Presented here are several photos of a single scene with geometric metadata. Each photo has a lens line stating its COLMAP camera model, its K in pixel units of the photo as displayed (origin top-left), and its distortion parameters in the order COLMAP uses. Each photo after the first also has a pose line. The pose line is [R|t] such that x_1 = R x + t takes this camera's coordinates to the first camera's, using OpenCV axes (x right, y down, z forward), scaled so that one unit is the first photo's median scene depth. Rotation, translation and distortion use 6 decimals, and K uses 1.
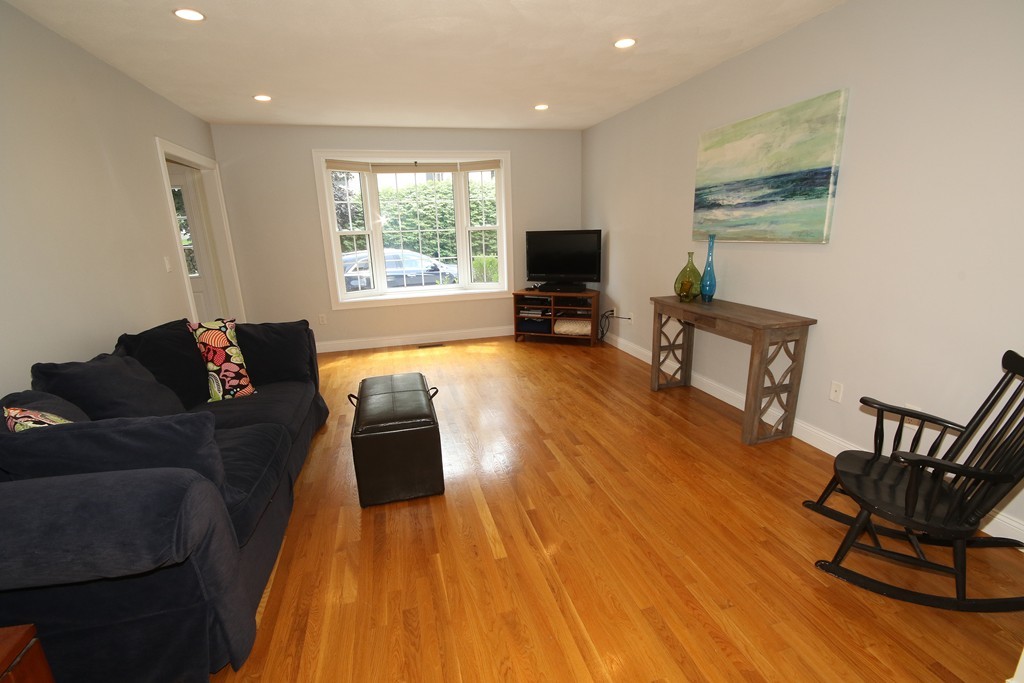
lens RADIAL K [[469.2, 0, 521.4], [0, 469.2, 346.8], [0, 0, 1]] dist [0.011169, -0.000249]
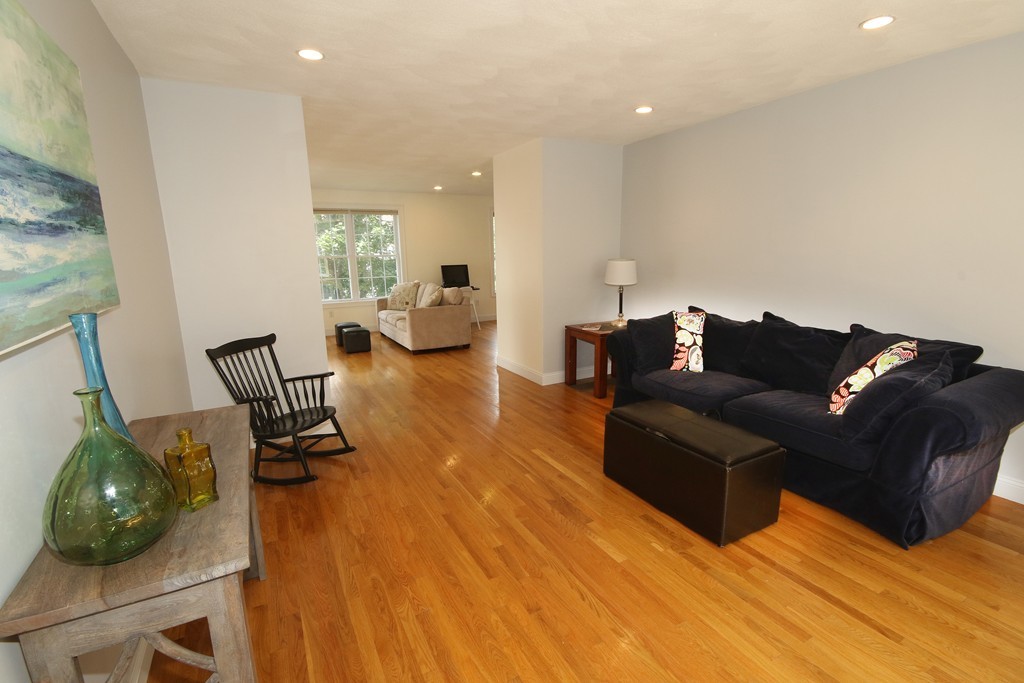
lens RADIAL K [[469.2, 0, 514.9], [0, 469.2, 344.5], [0, 0, 1]] dist [0.011169, -0.000249]
pose [[-0.976783, 0.074203, -0.200968, 0.214530], [-0.019746, 0.902920, 0.429354, -0.395496], [0.213317, 0.423354, -0.880493, 1.472067]]
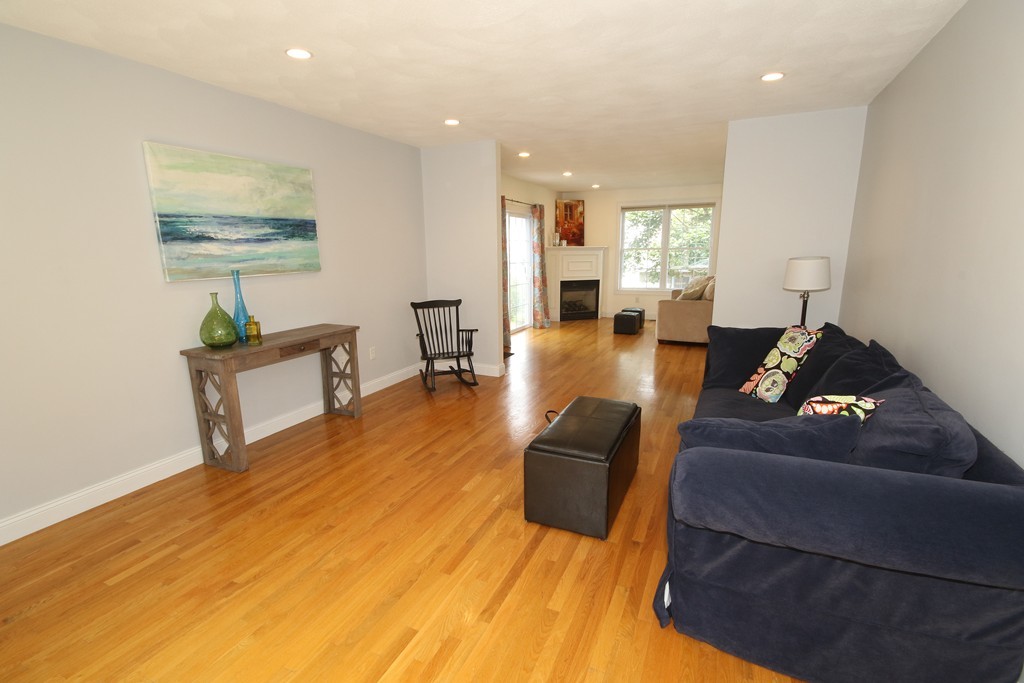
lens RADIAL K [[469.2, 0, 508.9], [0, 469.2, 341.8], [0, 0, 1]] dist [0.011169, -0.000249]
pose [[-0.754366, -0.103219, 0.648289, -0.664306], [0.185058, 0.914069, 0.360875, -0.377623], [-0.629830, 0.392203, -0.670441, 1.464683]]
